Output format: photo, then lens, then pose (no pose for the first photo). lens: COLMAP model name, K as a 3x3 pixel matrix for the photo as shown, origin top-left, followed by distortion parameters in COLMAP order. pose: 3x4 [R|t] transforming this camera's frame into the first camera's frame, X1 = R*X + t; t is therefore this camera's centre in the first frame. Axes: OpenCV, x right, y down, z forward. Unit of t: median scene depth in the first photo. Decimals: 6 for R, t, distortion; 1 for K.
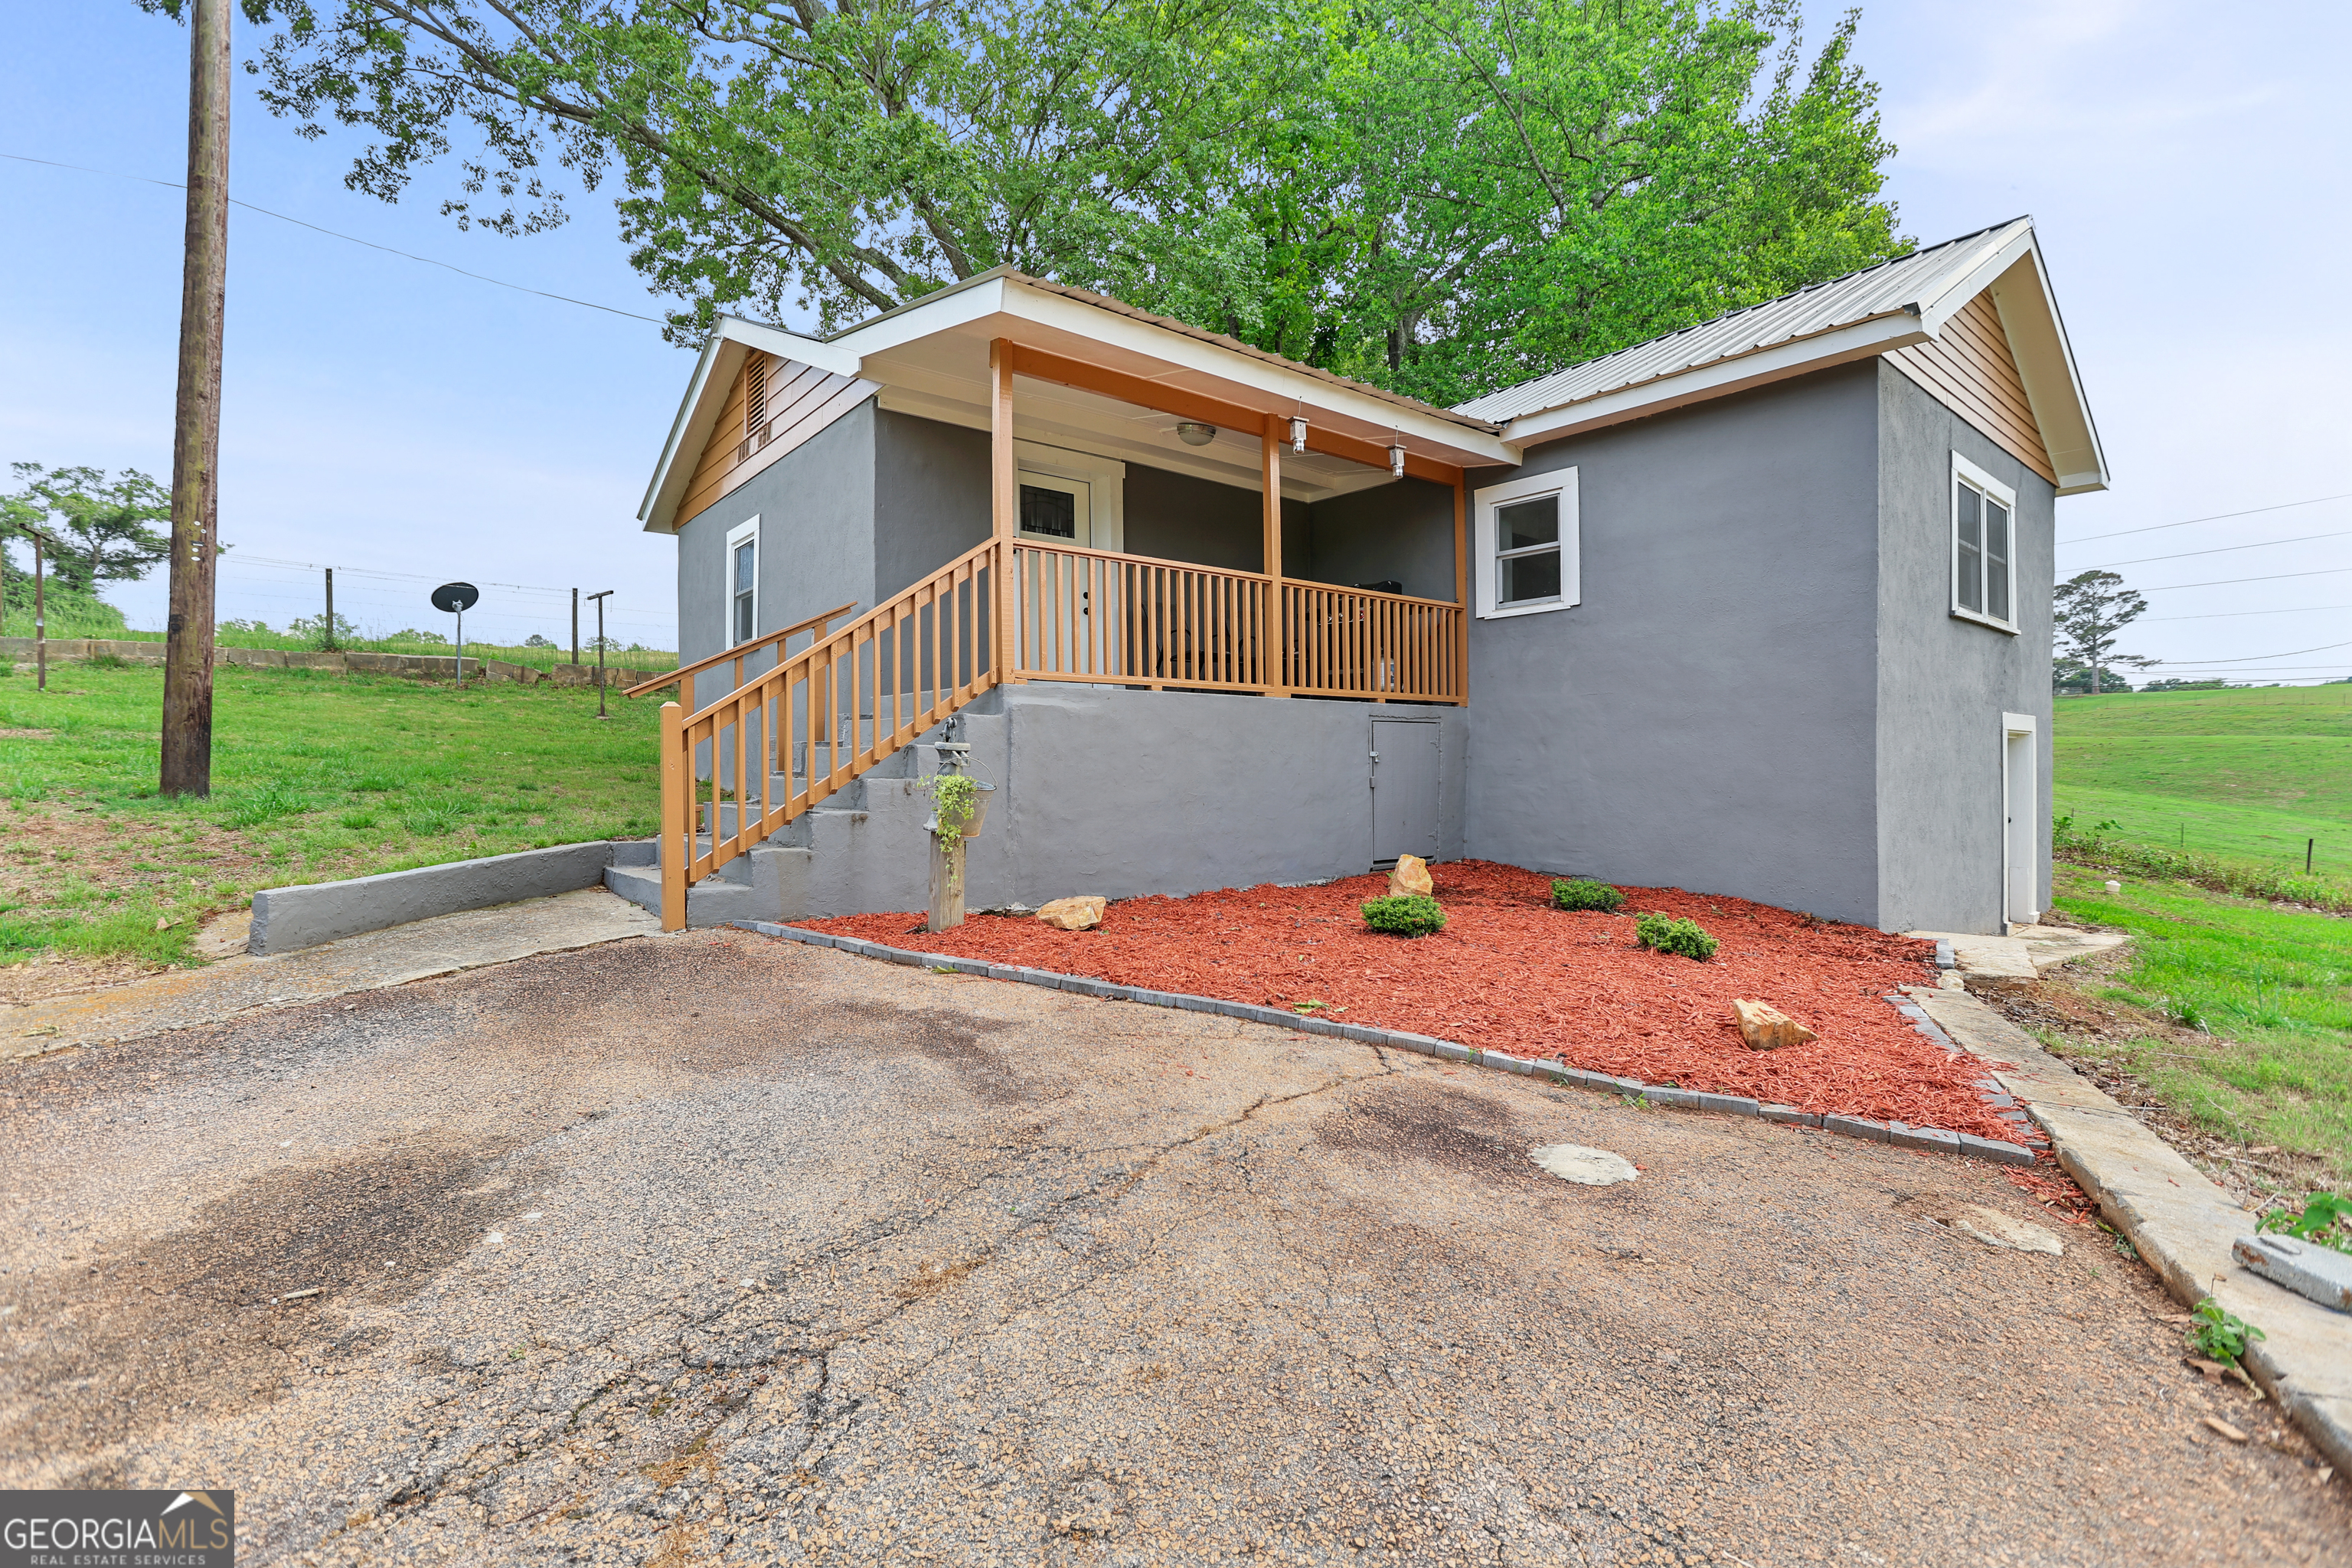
lens RADIAL K [[1039.4, 0, 1173.9], [0, 1039.4, 727.7], [0, 0, 1]] dist [-0.018381, 0.013404]
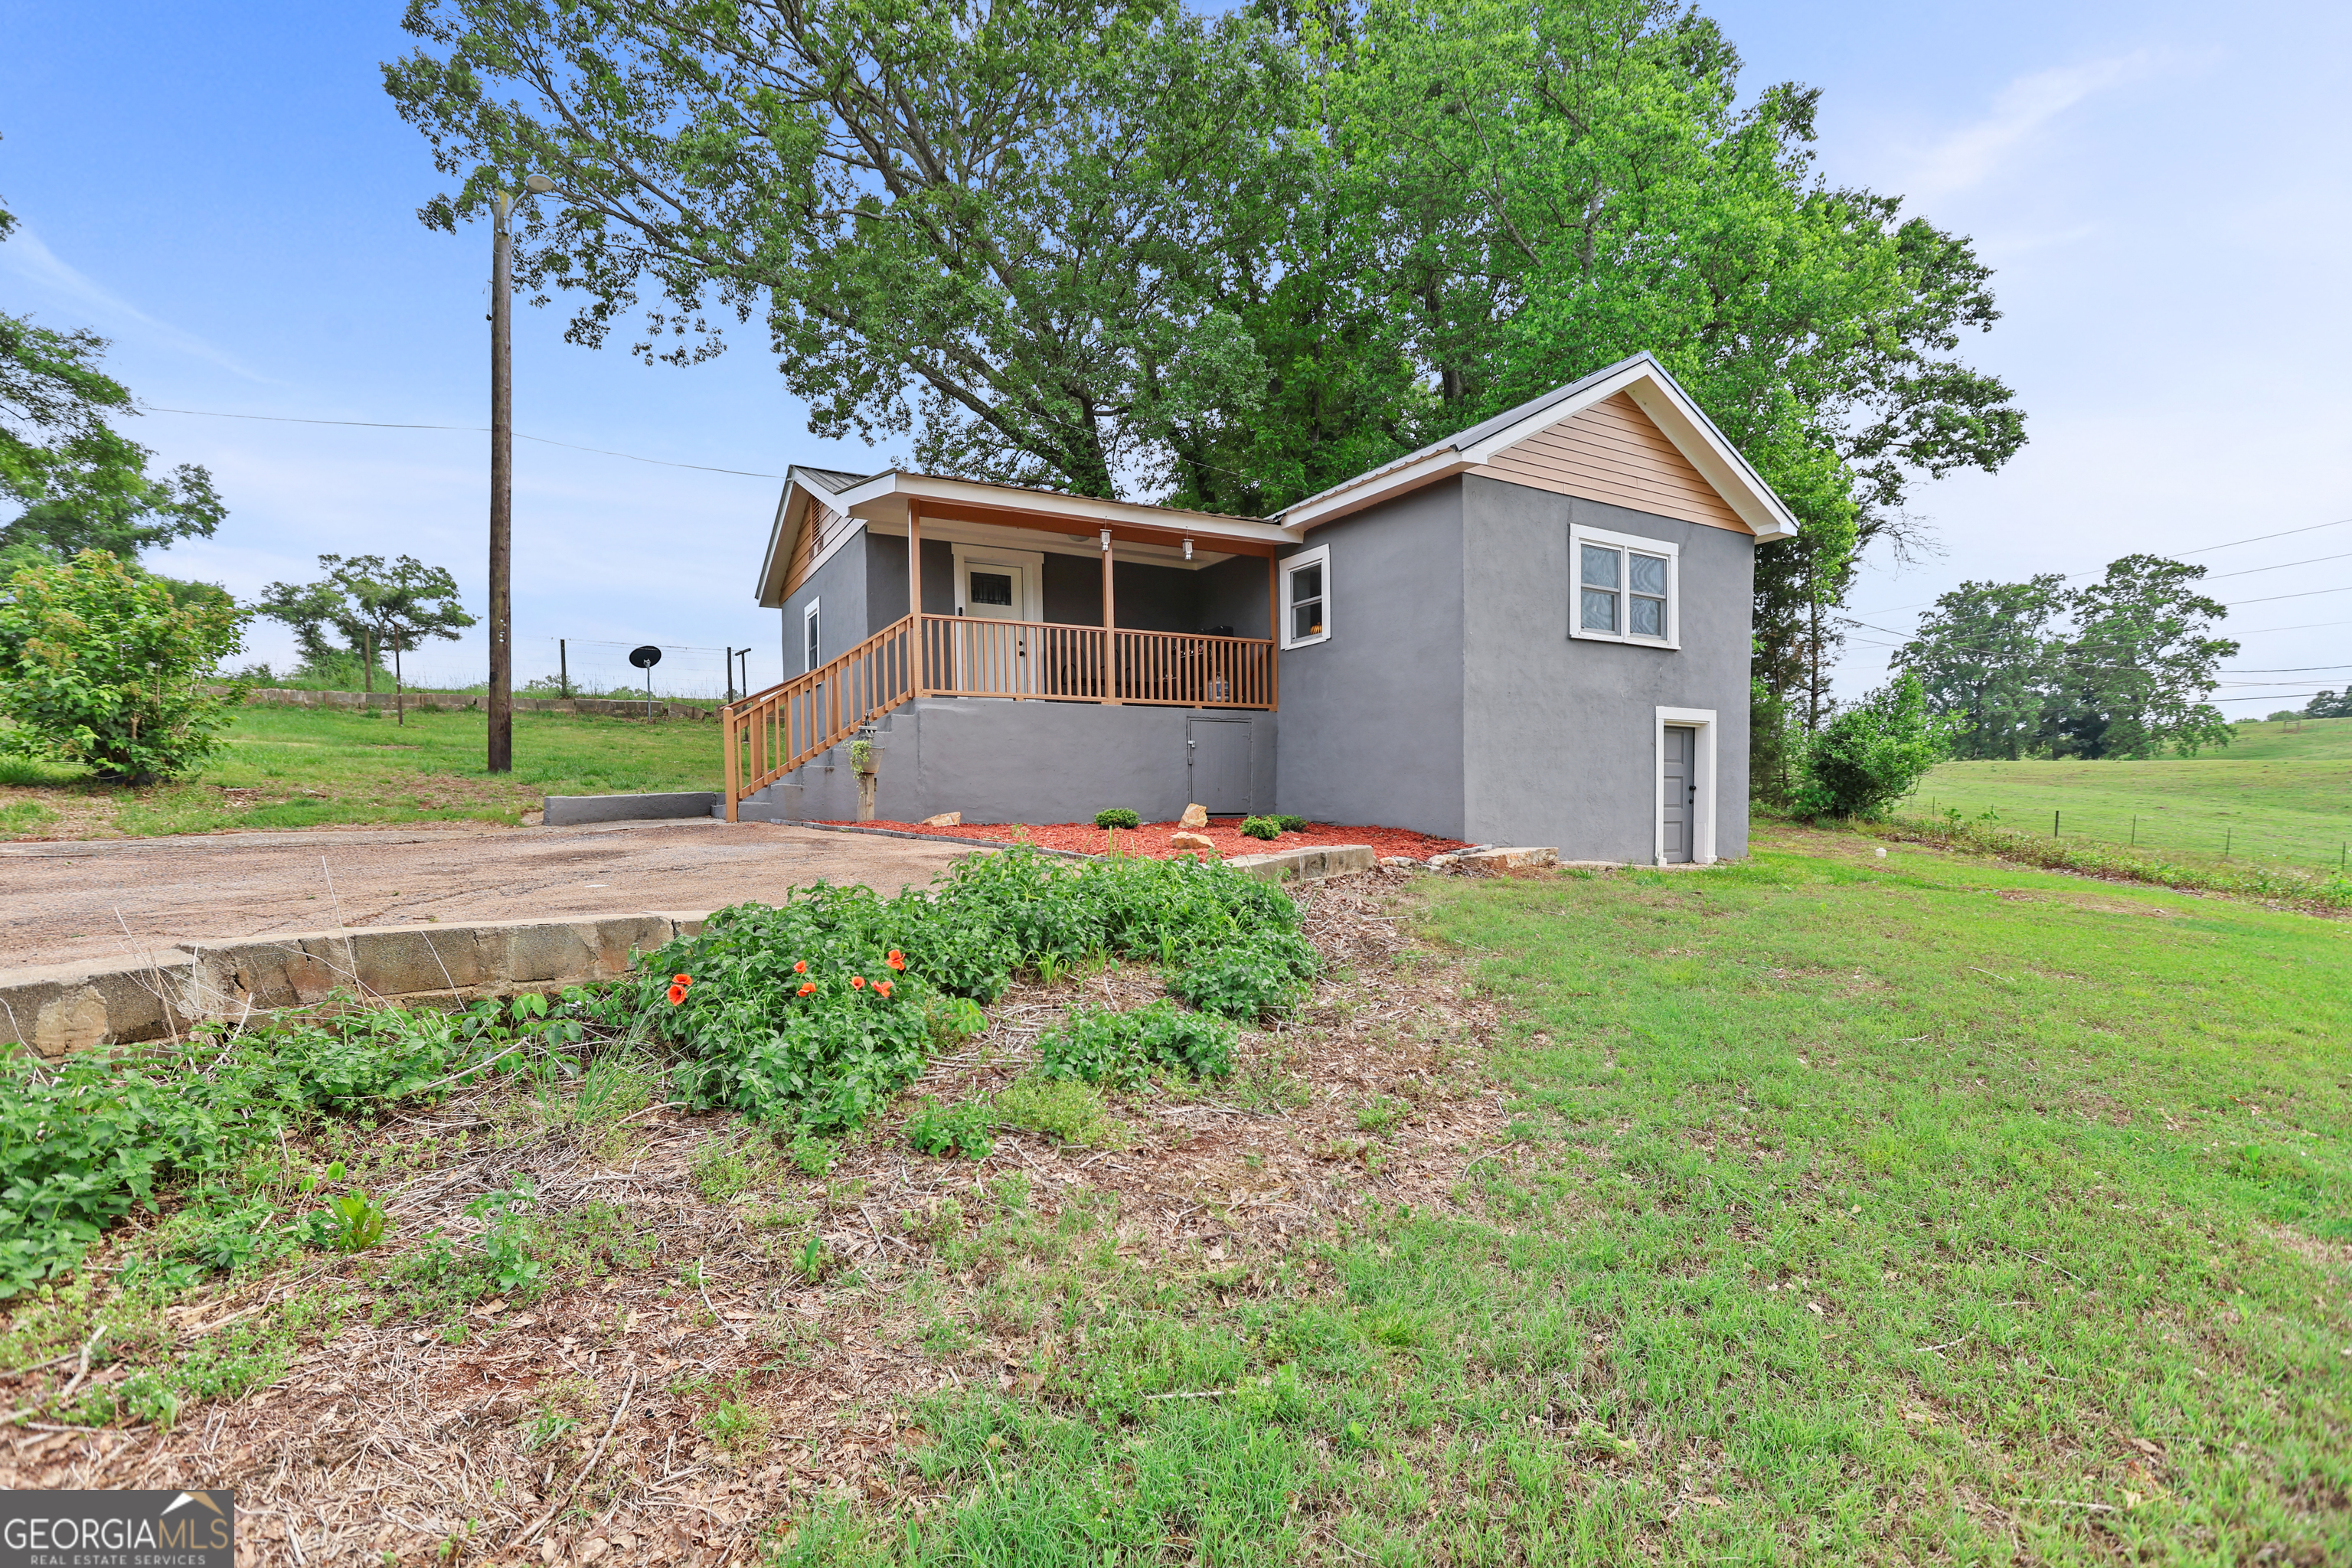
lens RADIAL K [[1088.4, 0, 1205.4], [0, 1088.4, 799.3], [0, 0, 1]] dist [-0.018316, 0.014012]
pose [[0.988925, -0.011224, -0.147992, 0.426895], [0.014812, 0.999622, 0.023164, 0.068784], [0.147676, -0.025100, 0.988717, -0.541263]]
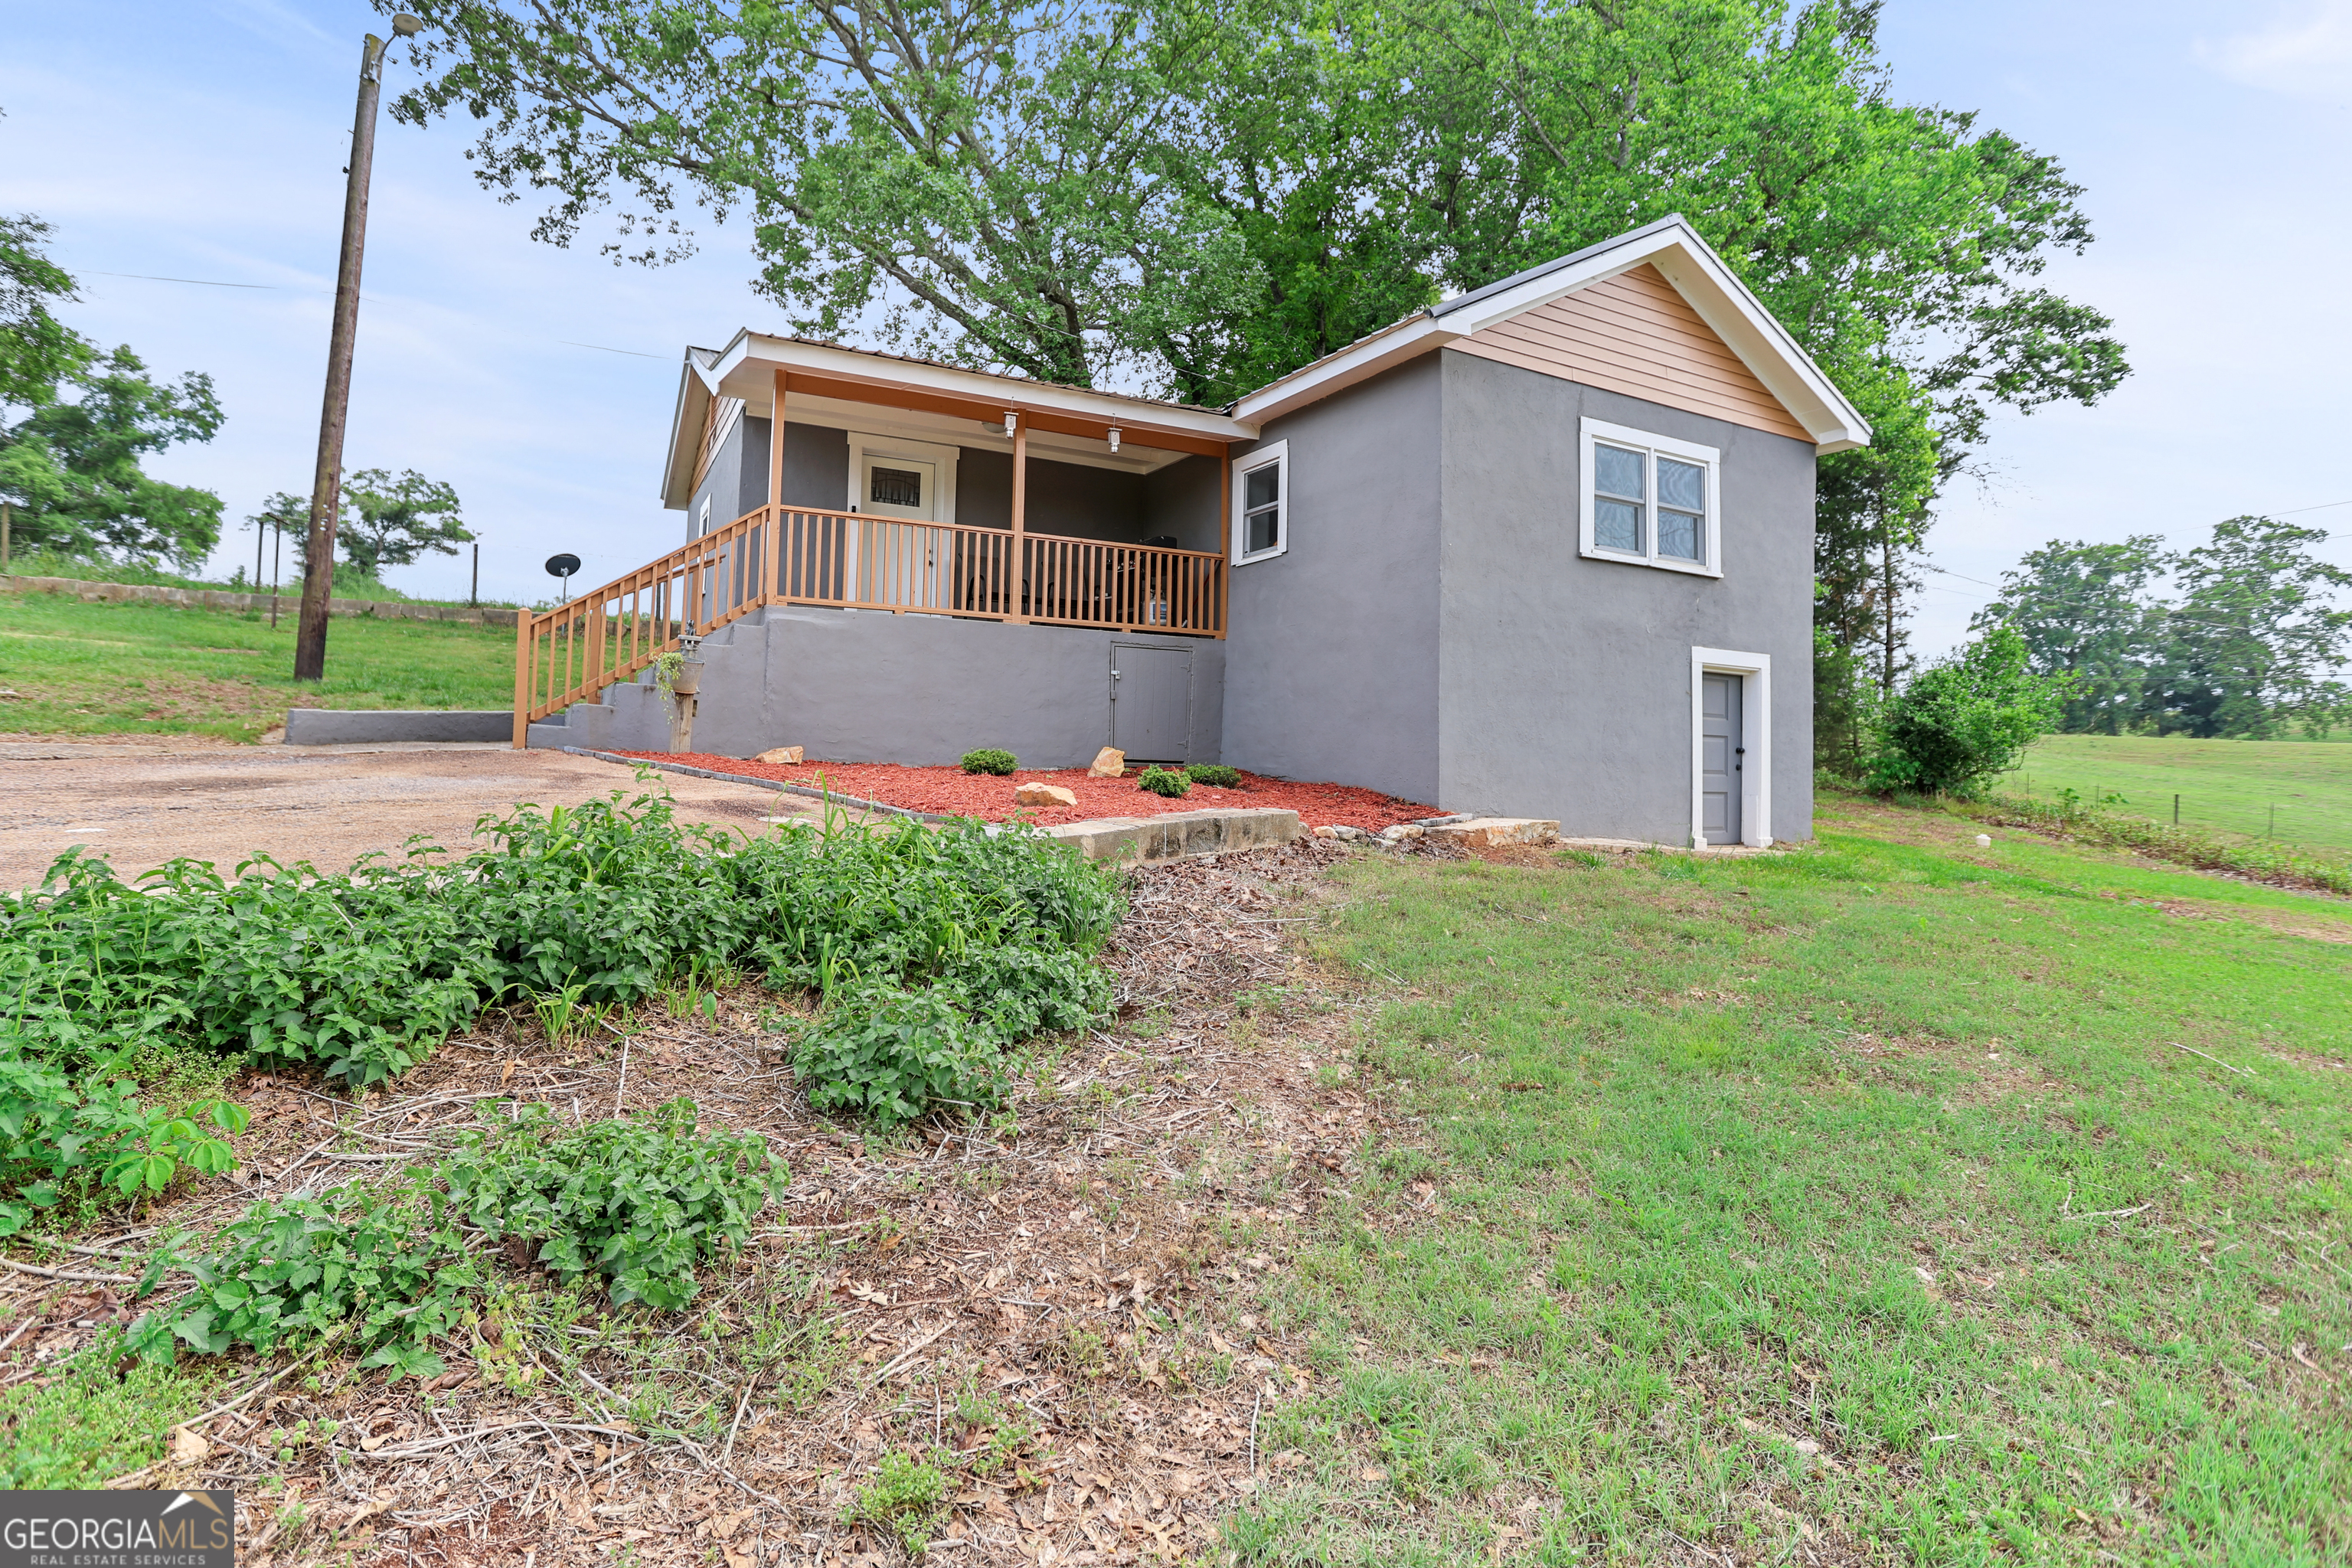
lens RADIAL K [[1130.1, 0, 1168.8], [0, 1130.1, 646.8], [0, 0, 1]] dist [-0.012626, 0.012511]
pose [[0.979619, 0.006781, -0.200752, 0.505082], [-0.020049, 0.997740, -0.064133, 0.076367], [0.199863, 0.066851, 0.977541, -0.300931]]
